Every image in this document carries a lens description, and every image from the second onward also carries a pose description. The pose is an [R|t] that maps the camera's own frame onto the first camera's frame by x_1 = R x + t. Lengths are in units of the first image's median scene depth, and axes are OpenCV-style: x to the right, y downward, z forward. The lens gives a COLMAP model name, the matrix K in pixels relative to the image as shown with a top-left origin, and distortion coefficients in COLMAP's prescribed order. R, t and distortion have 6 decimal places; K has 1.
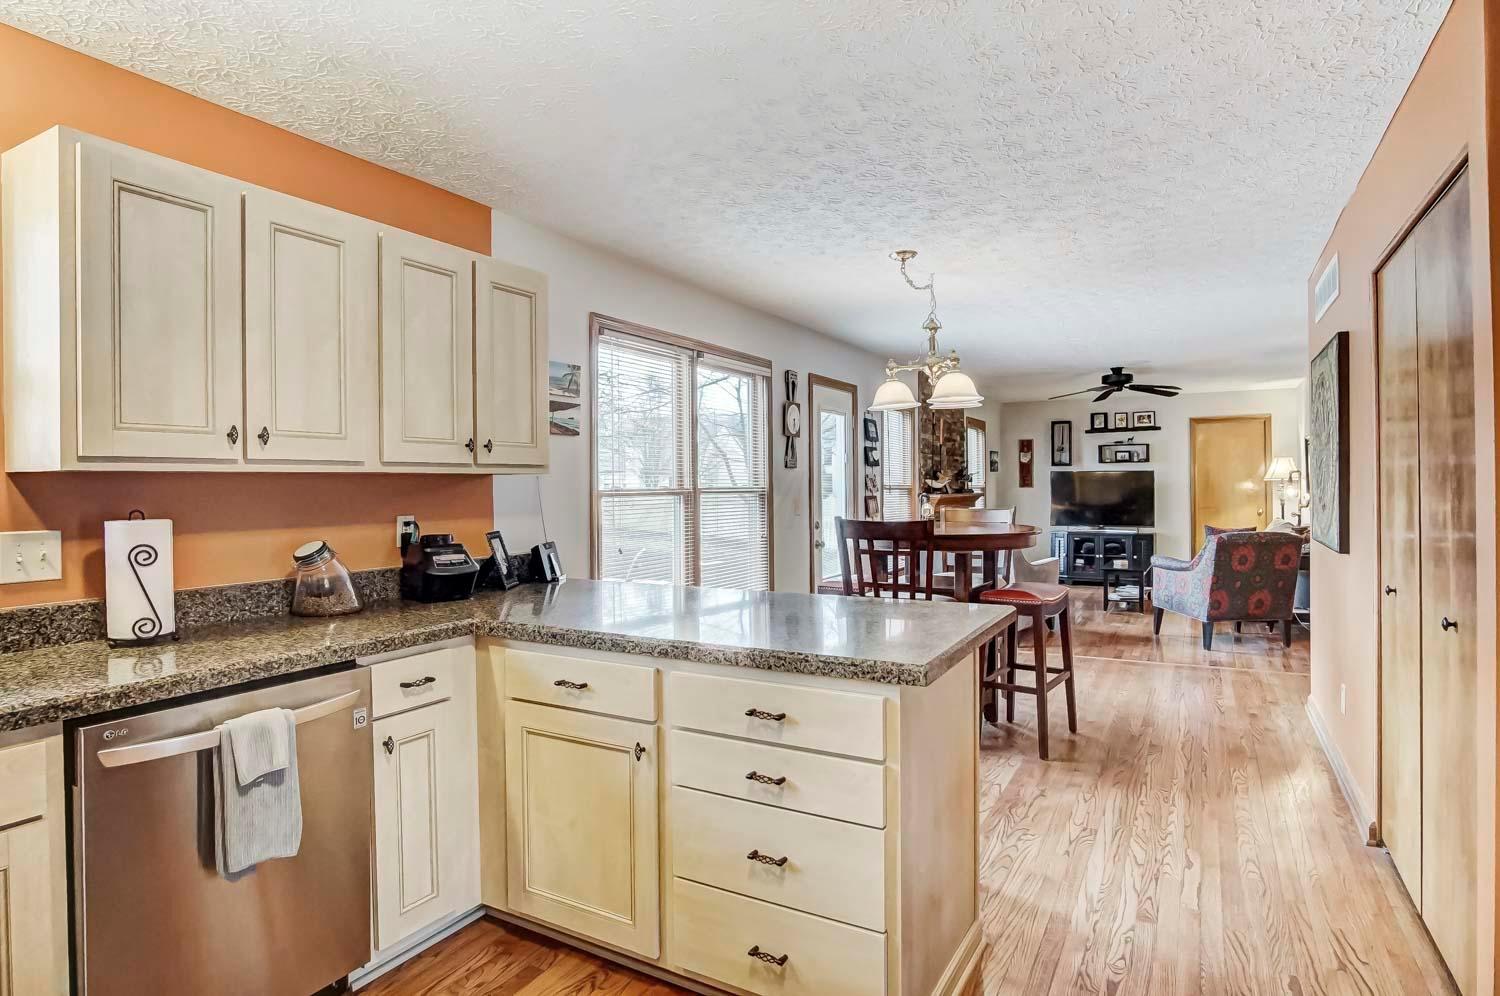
lens RADIAL K [[805.5, 0, 751.2], [0, 805.5, 494.5], [0, 0, 1]] dist [-0.001688, -0.000162]
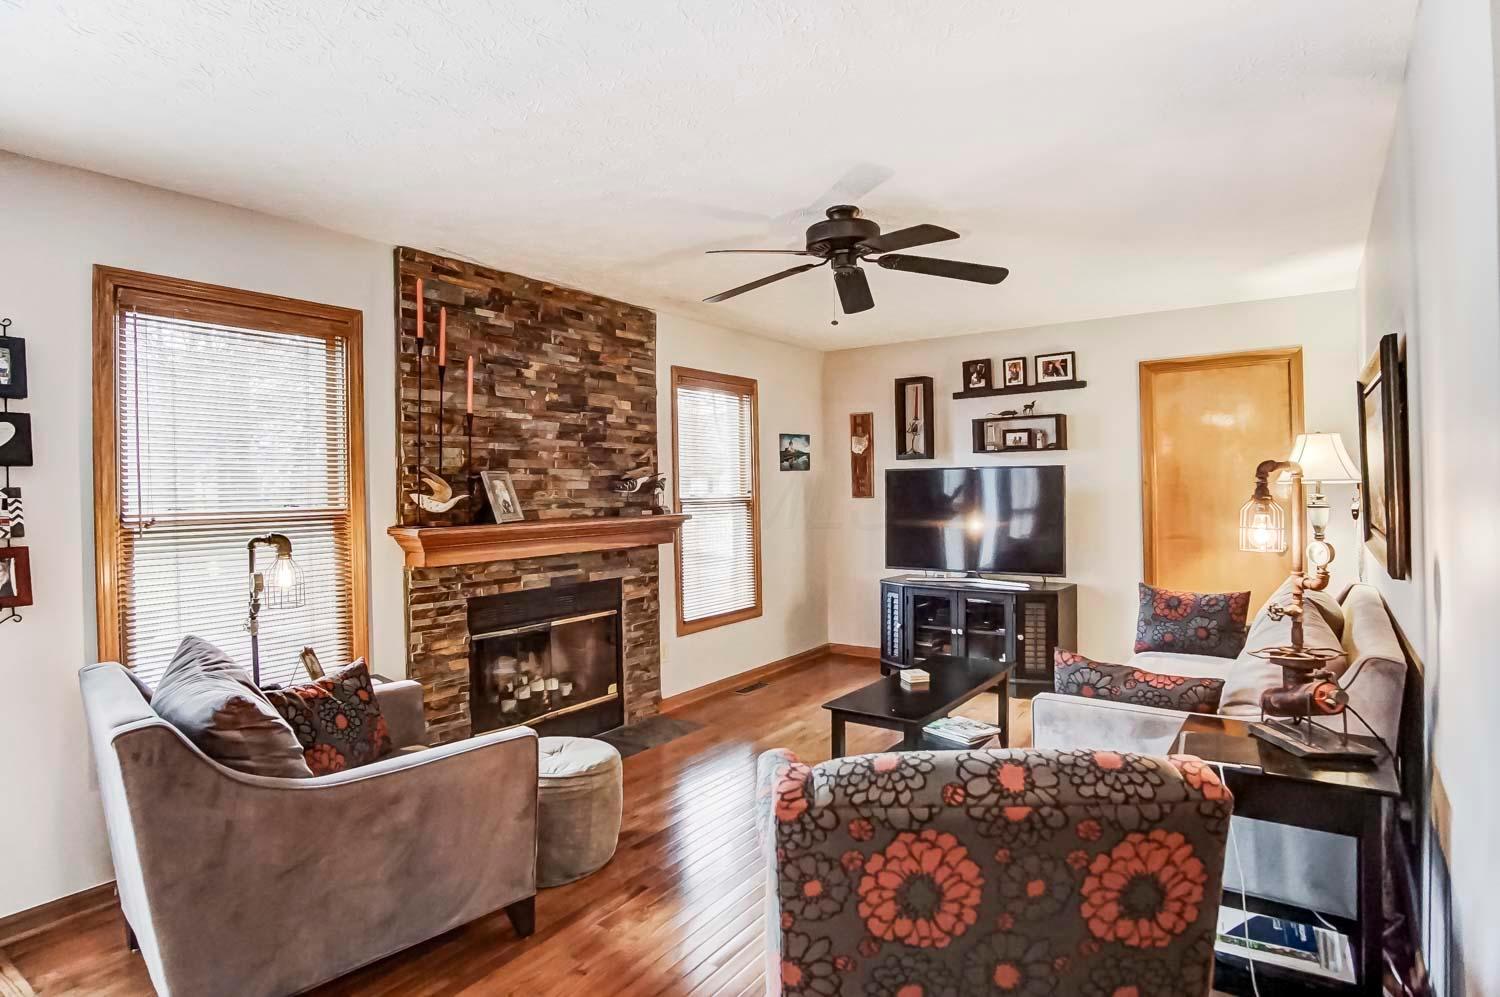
lens RADIAL K [[805.5, 0, 748.6], [0, 805.5, 494.1], [0, 0, 1]] dist [-0.001688, -0.000162]
pose [[0.995338, -0.008741, -0.096051, 0.336708], [0.008486, 0.999959, -0.003057, -0.011040], [0.096074, 0.002227, 0.995372, 0.454321]]
